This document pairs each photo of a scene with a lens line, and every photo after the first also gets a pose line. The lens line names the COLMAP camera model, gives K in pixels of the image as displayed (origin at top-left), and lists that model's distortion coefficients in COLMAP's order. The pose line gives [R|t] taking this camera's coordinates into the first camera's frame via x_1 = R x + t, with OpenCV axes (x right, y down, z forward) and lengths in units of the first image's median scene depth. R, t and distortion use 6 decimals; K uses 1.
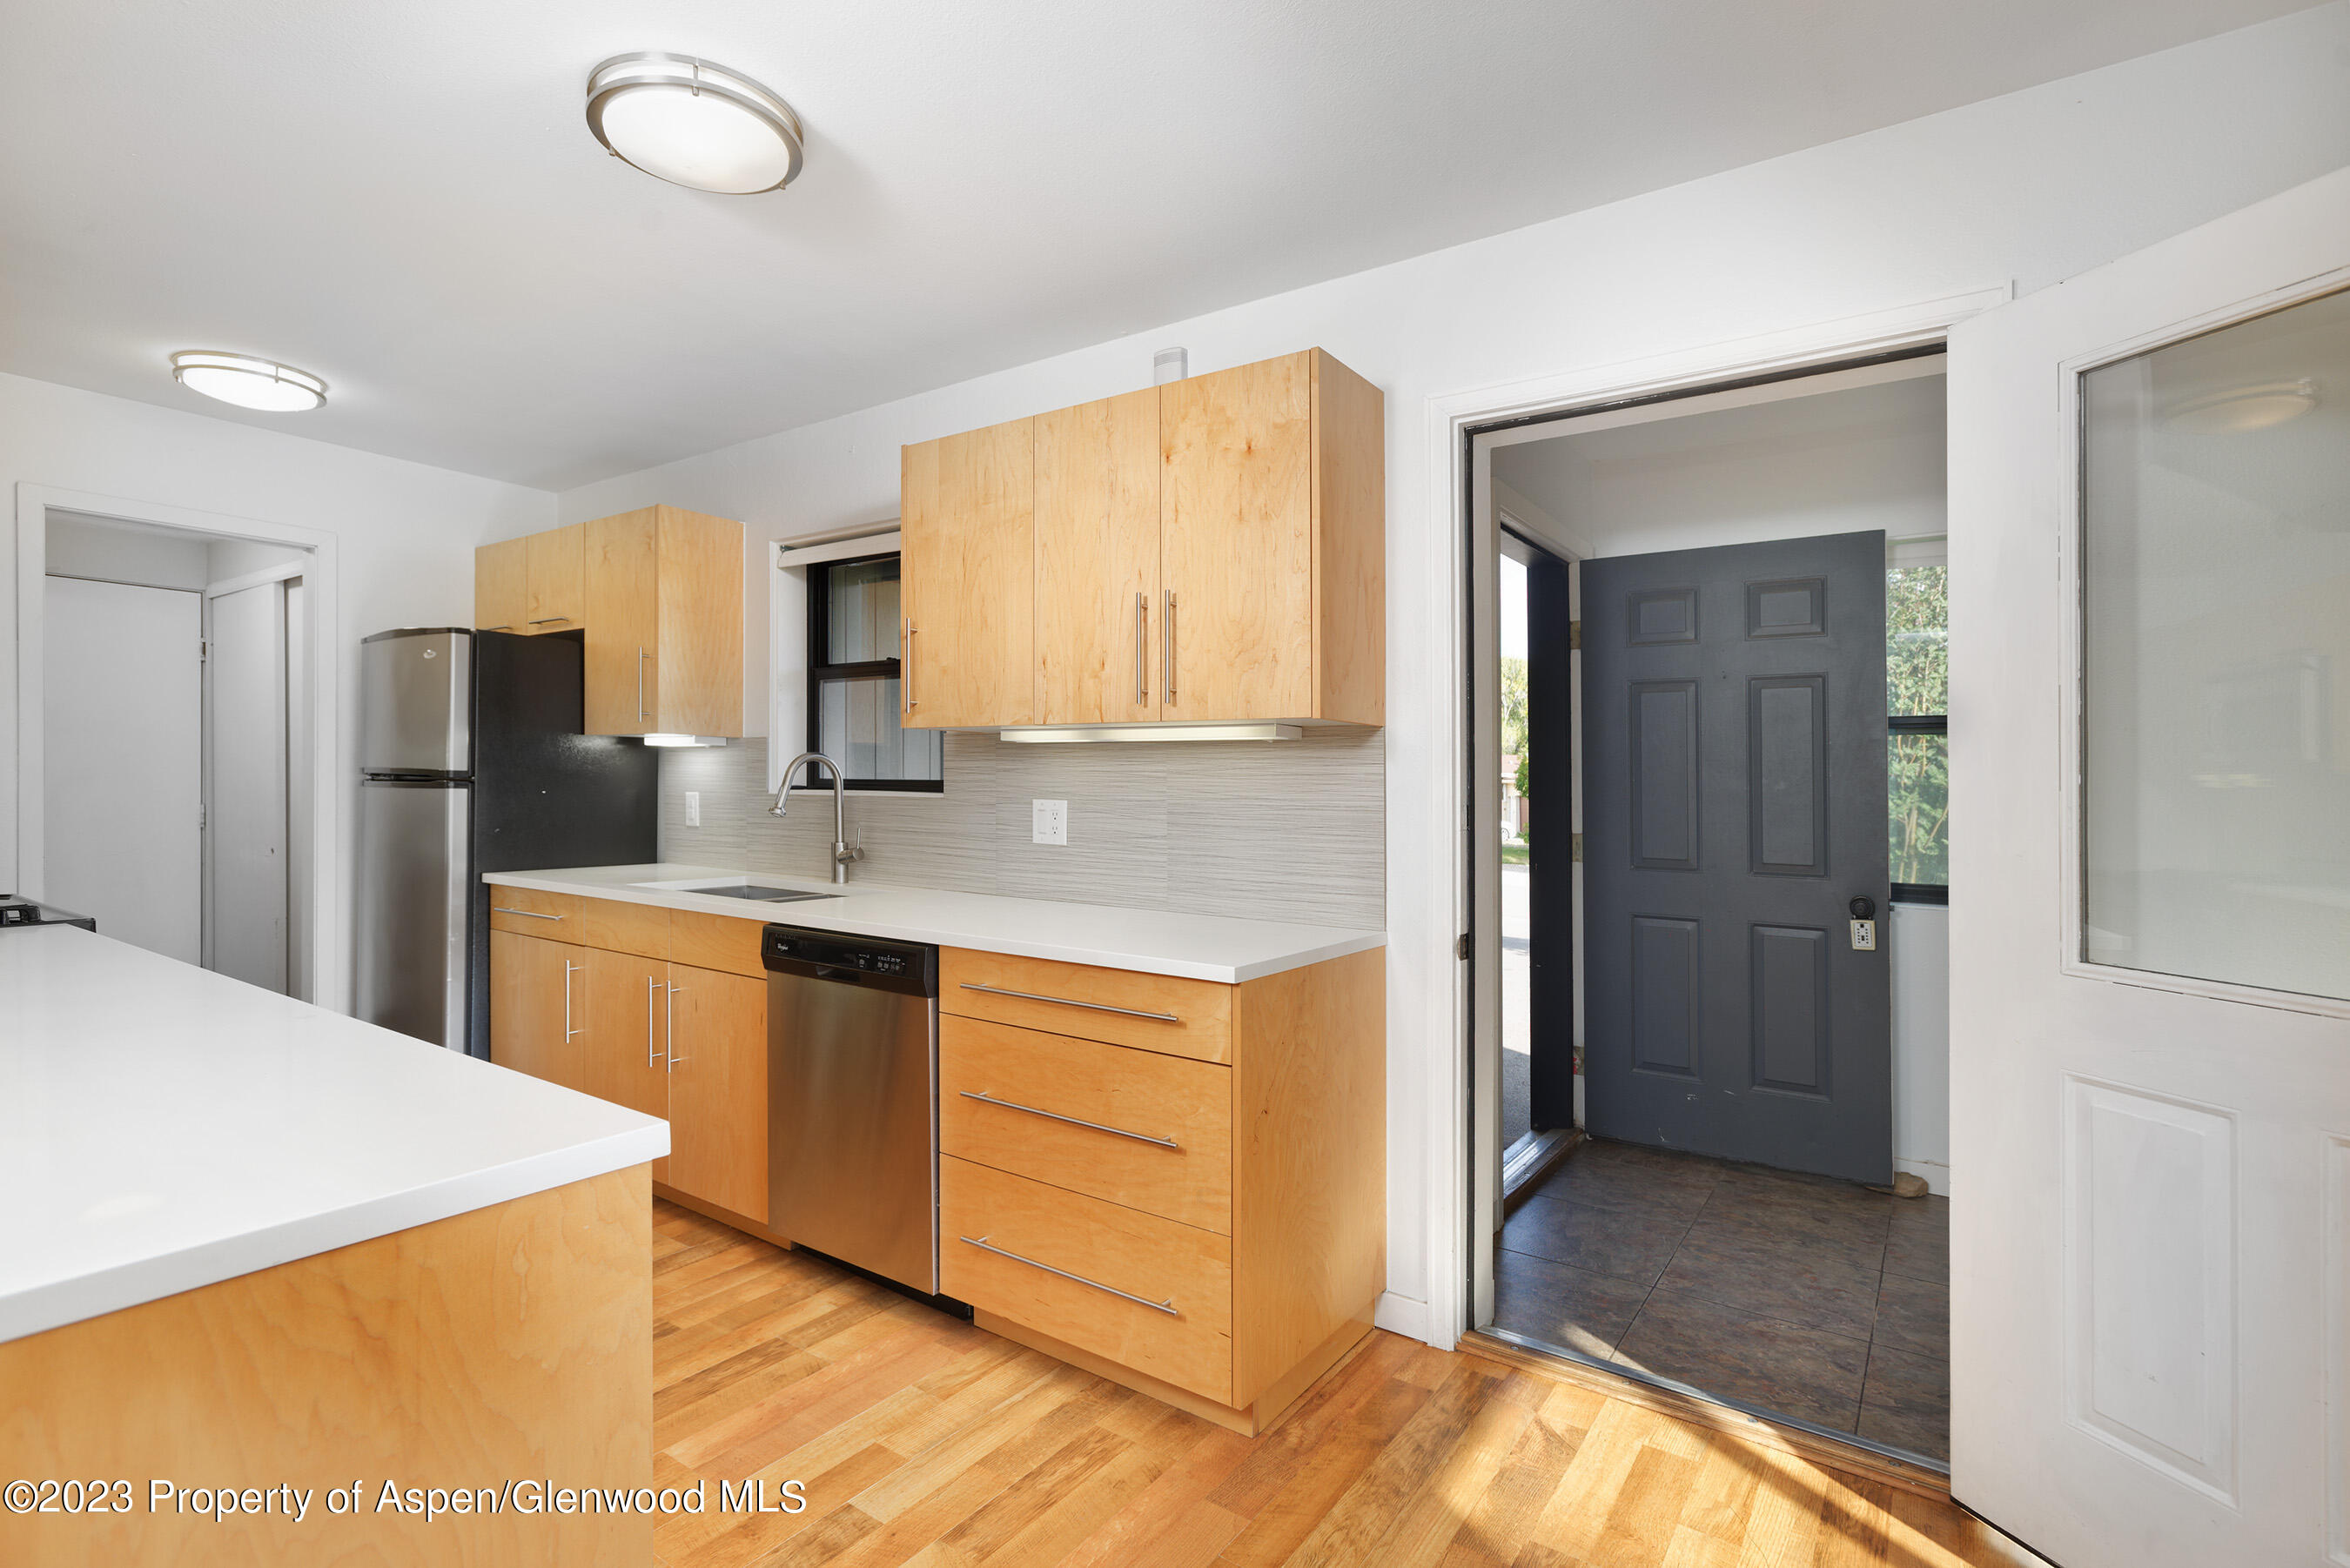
lens RADIAL K [[1126.2, 0, 1160.7], [0, 1126.2, 779.8], [0, 0, 1]] dist [-0.014057, 0.001636]
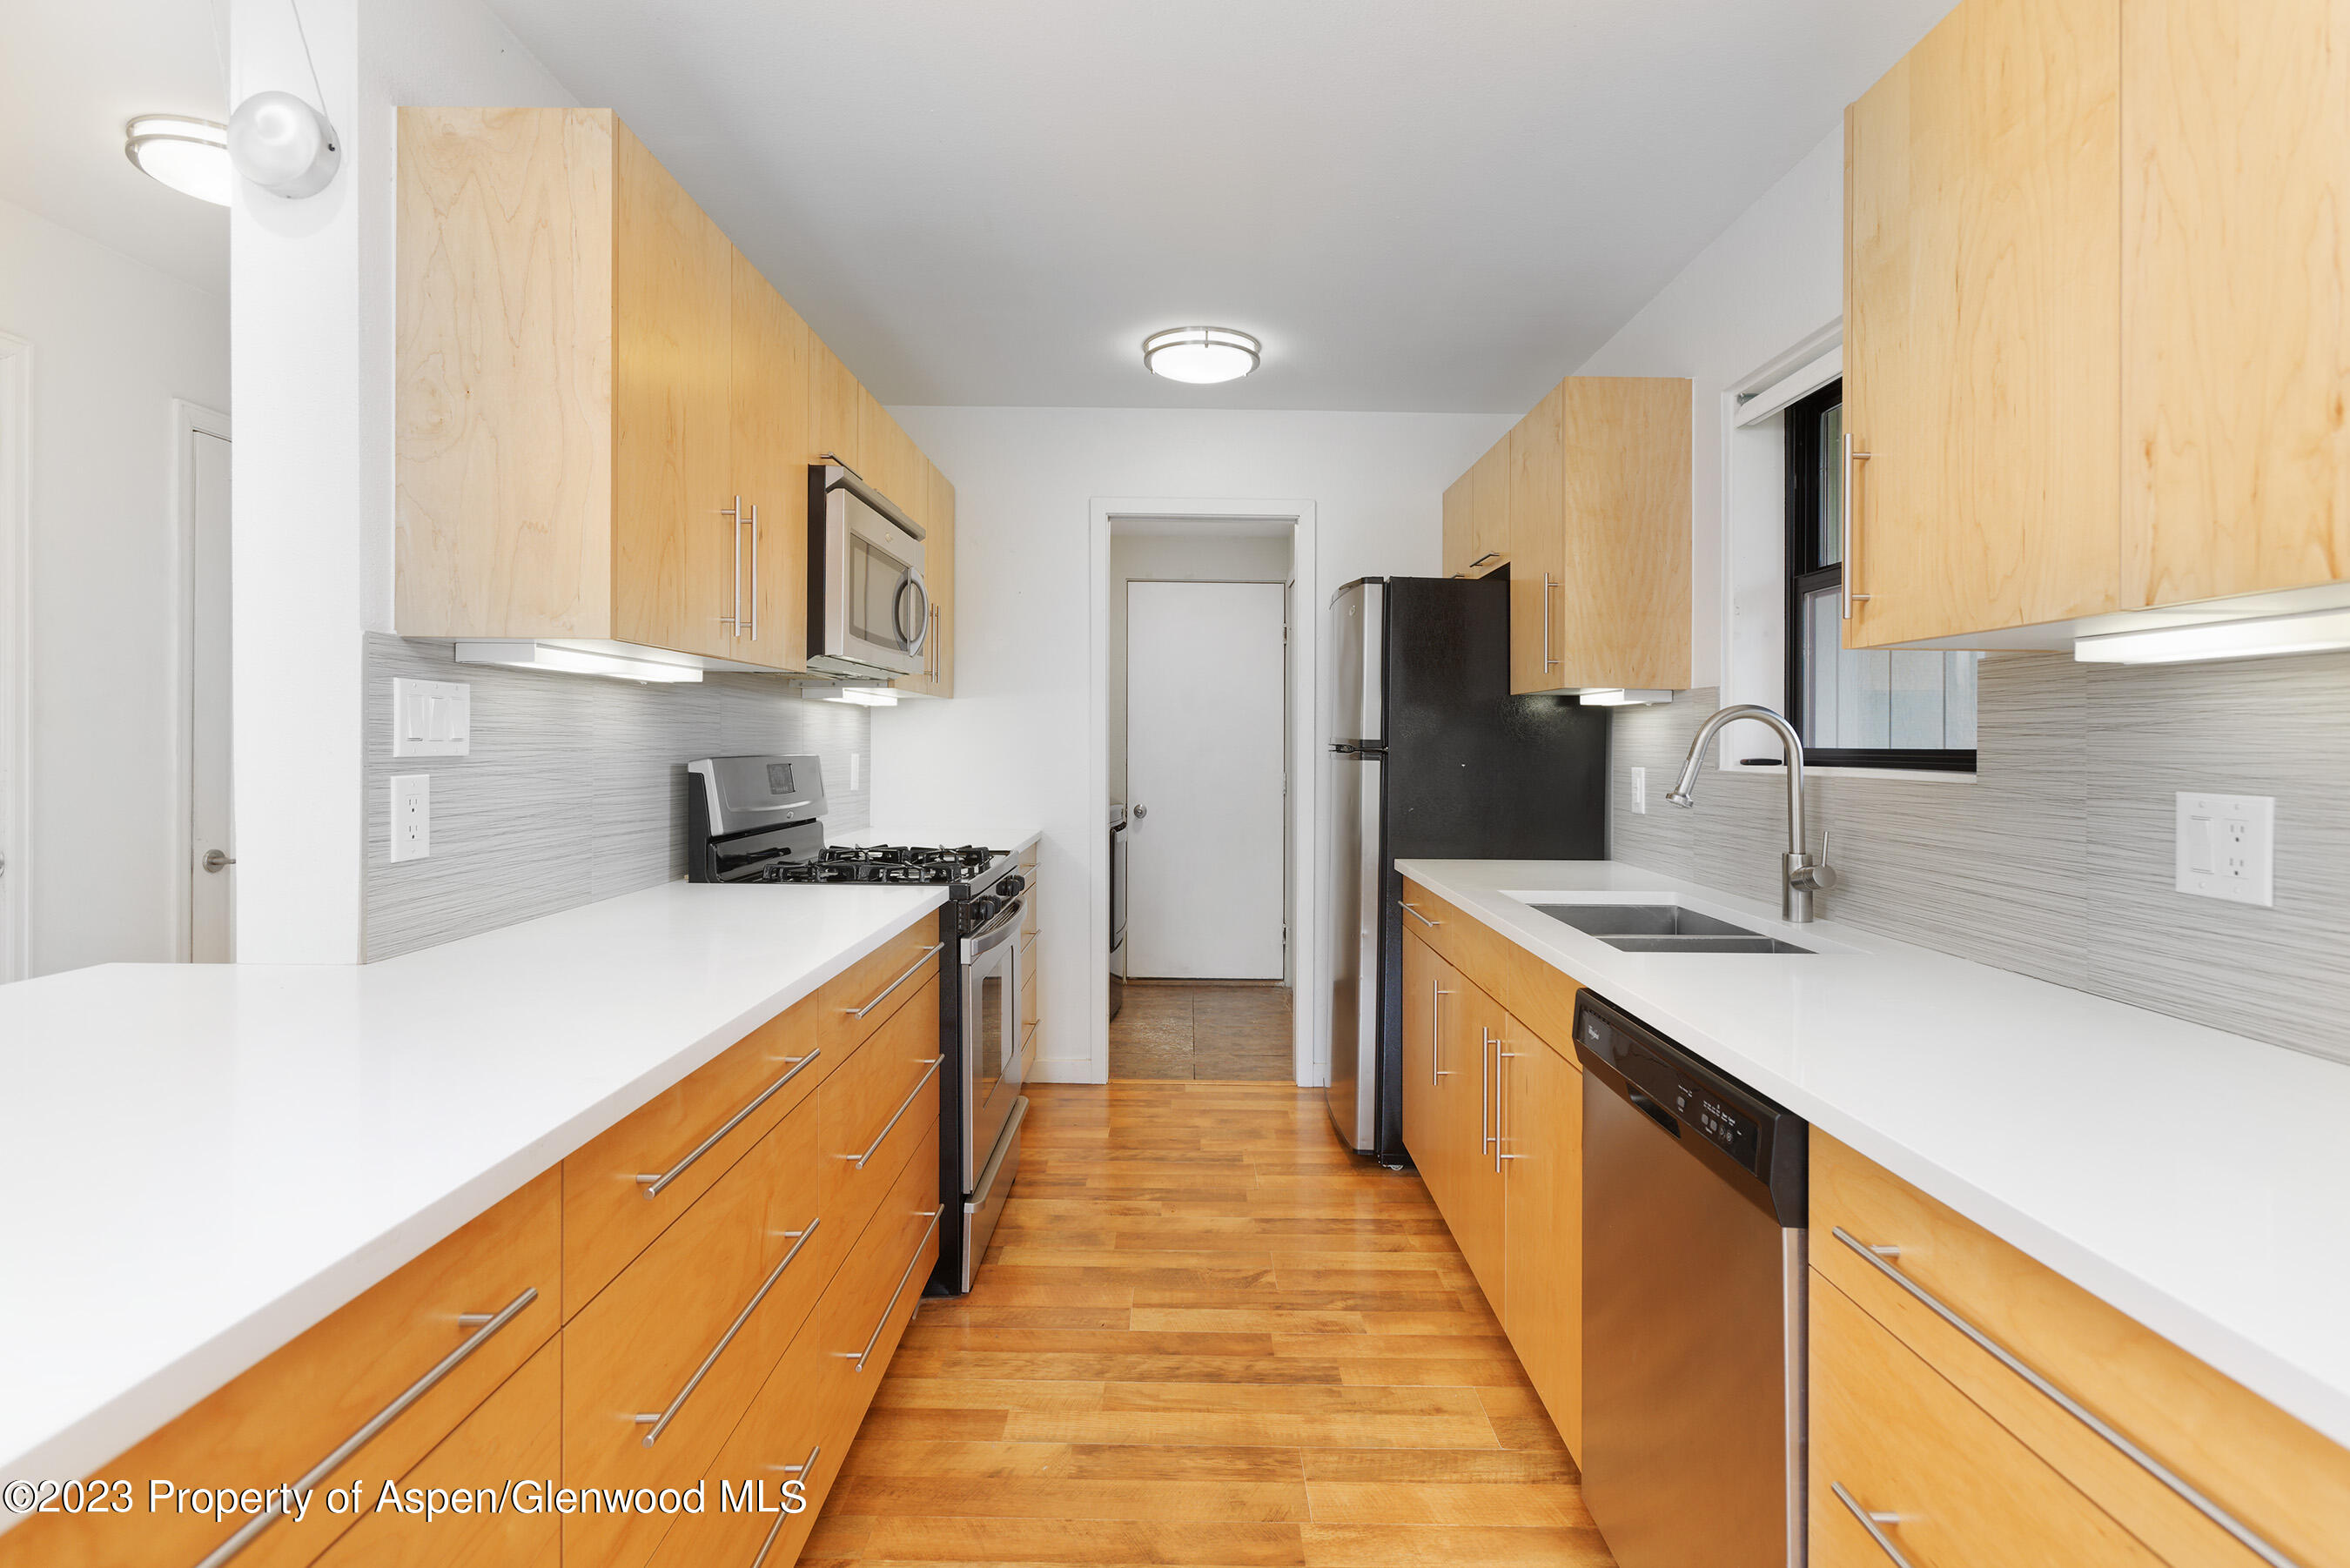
lens RADIAL K [[1126.2, 0, 1205.0], [0, 1126.2, 744.1], [0, 0, 1]] dist [-0.014057, 0.001636]
pose [[0.577281, -0.004542, -0.816533, 0.020508], [-0.002690, 0.999969, -0.007464, 0.002691], [0.816541, 0.006505, 0.577251, 0.399116]]
